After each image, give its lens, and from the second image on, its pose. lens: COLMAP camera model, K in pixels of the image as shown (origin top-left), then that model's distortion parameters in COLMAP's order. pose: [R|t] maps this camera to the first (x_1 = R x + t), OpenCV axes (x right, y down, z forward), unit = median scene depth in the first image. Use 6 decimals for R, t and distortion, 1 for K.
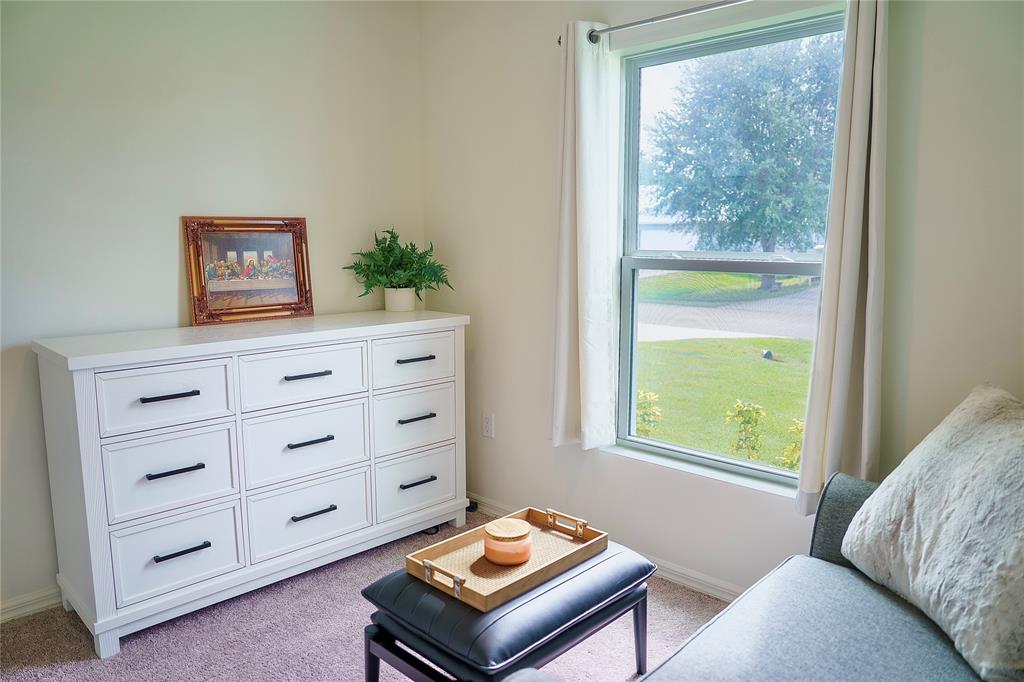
lens RADIAL K [[686.0, 0, 512.0], [0, 686.0, 341.0], [0, 0, 1]] dist [-0.003411, -0.000459]
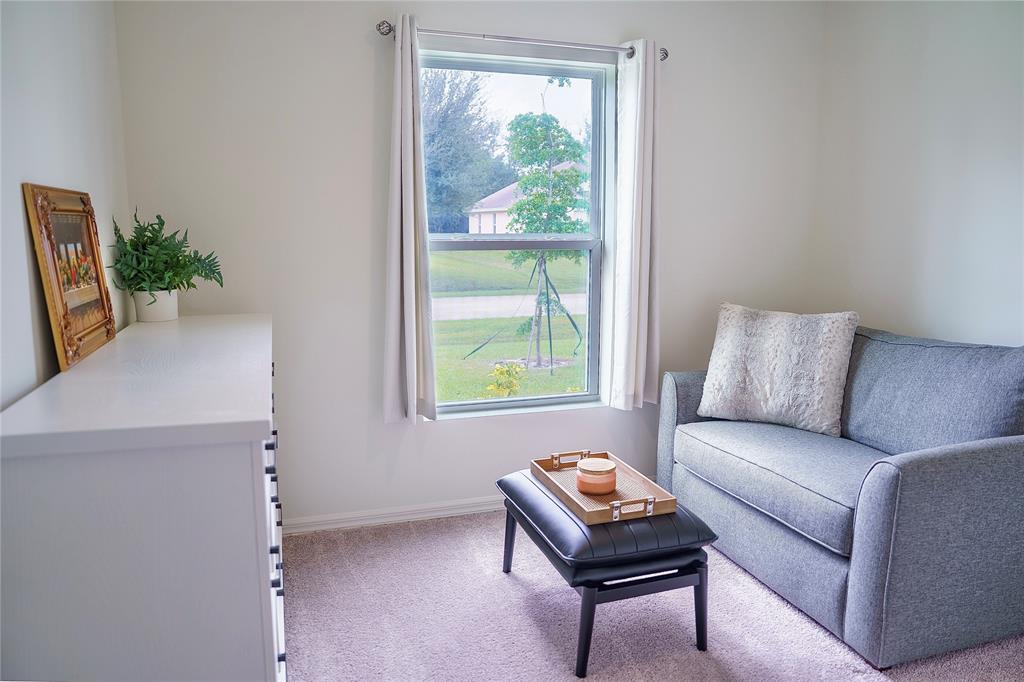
lens RADIAL K [[741.7, 0, 512.0], [0, 741.7, 341.0], [0, 0, 1]] dist [-0.005430, -0.001855]
pose [[0.462608, -0.140232, 0.875402, -1.317513], [0.127057, 0.987705, 0.091079, -0.090496], [-0.877411, 0.069092, 0.474738, 0.556433]]
